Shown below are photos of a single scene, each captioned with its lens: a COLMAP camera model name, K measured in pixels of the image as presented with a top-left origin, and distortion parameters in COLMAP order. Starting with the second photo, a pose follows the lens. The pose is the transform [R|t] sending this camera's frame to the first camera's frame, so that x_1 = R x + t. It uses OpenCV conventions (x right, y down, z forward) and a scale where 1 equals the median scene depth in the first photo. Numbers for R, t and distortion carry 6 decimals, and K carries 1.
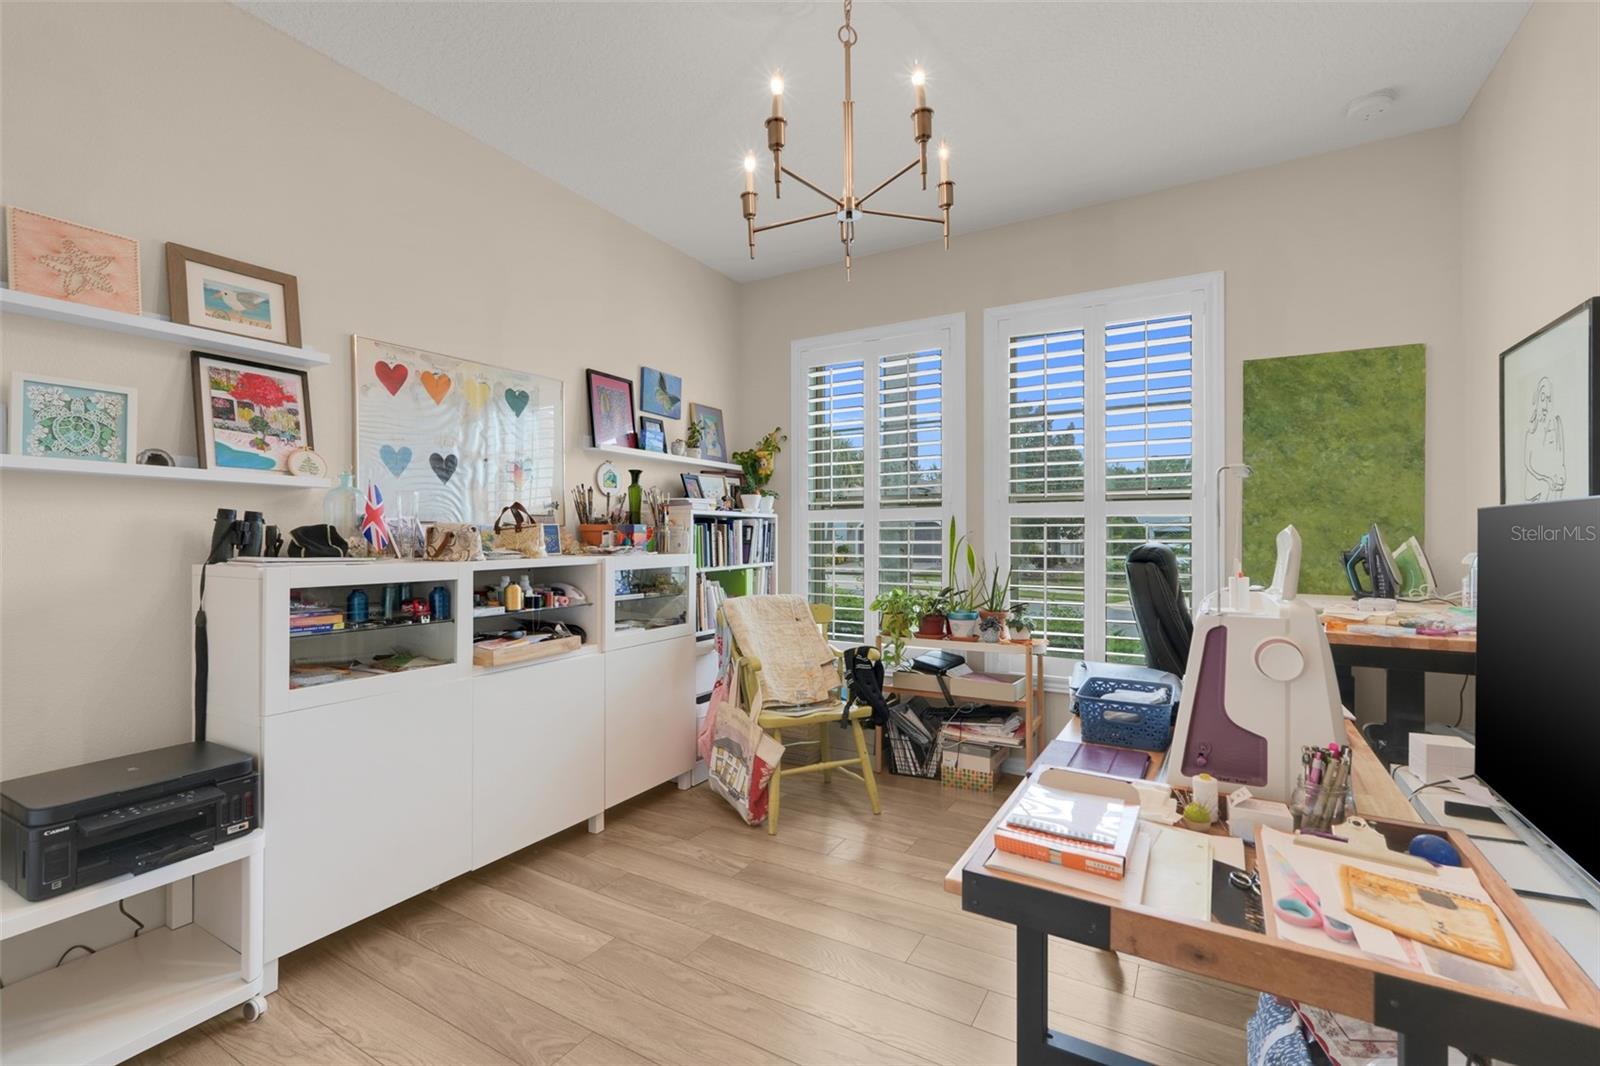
lens RADIAL K [[704.8, 0, 796.6], [0, 704.8, 534.9], [0, 0, 1]] dist [-0.004849, -0.000316]
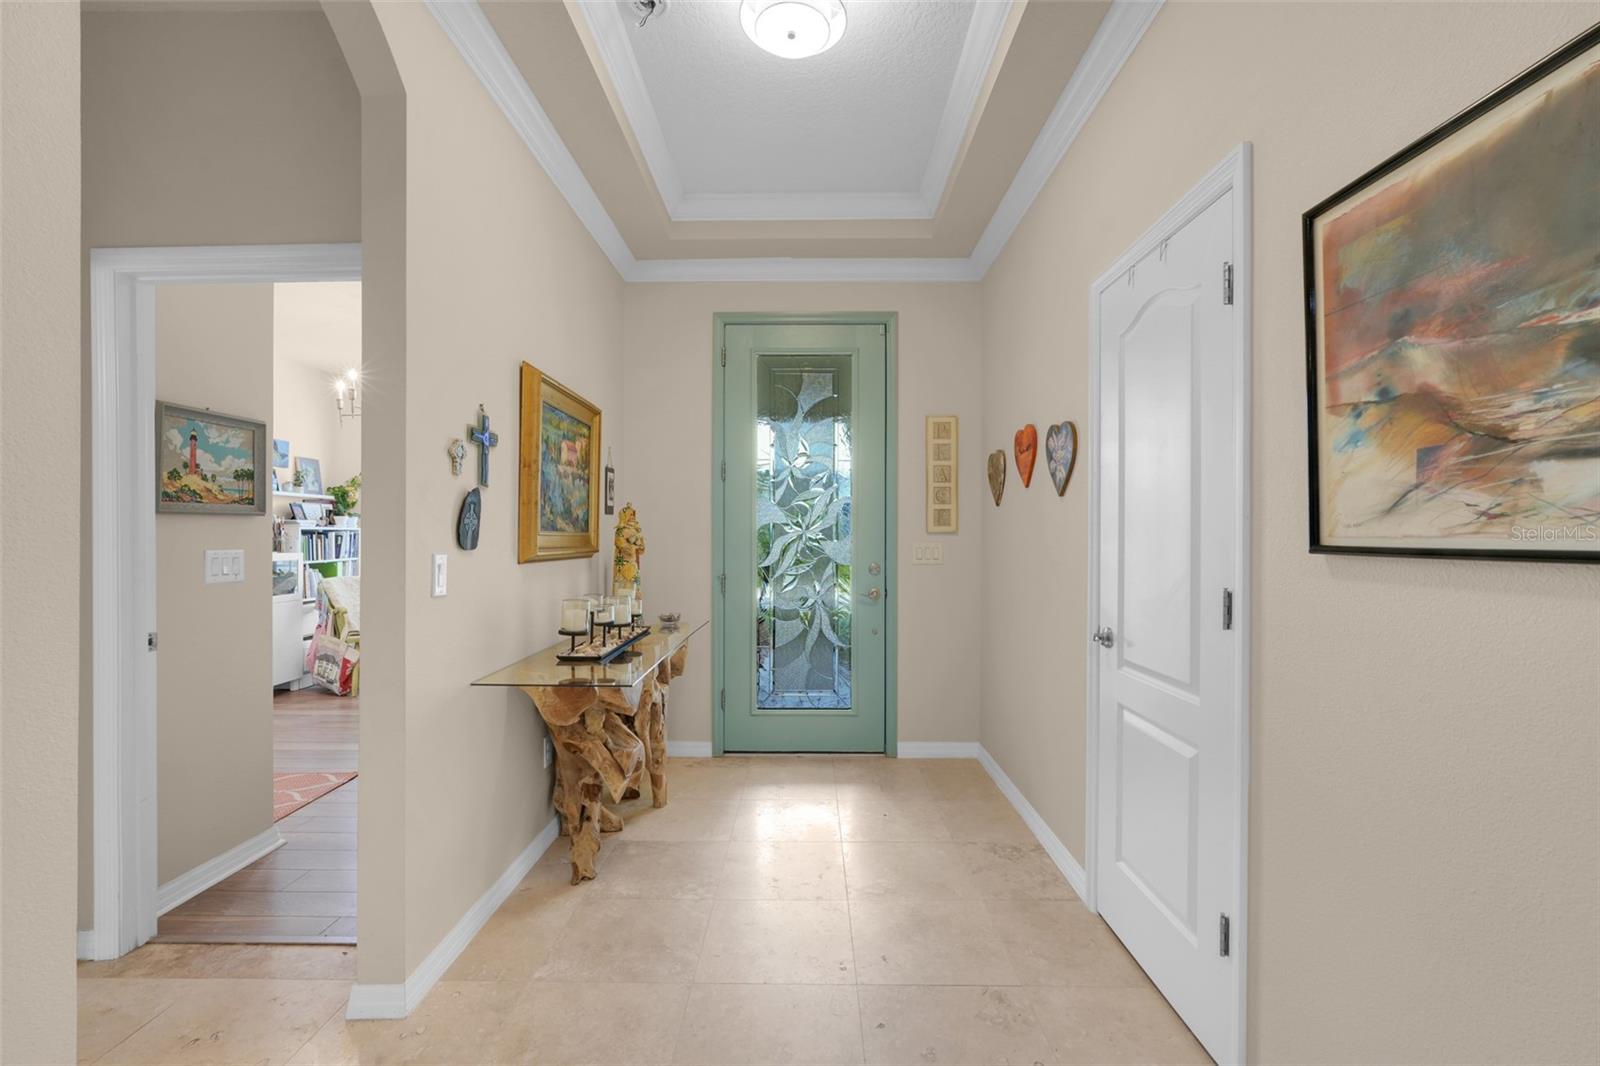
lens RADIAL K [[704.8, 0, 798.9], [0, 704.8, 533.8], [0, 0, 1]] dist [-0.004849, -0.000316]
pose [[0.872480, -0.000490, 0.488650, 0.069980], [-0.000050, 0.999999, 0.001093, -0.019871], [-0.488651, -0.000979, 0.872479, -1.016890]]
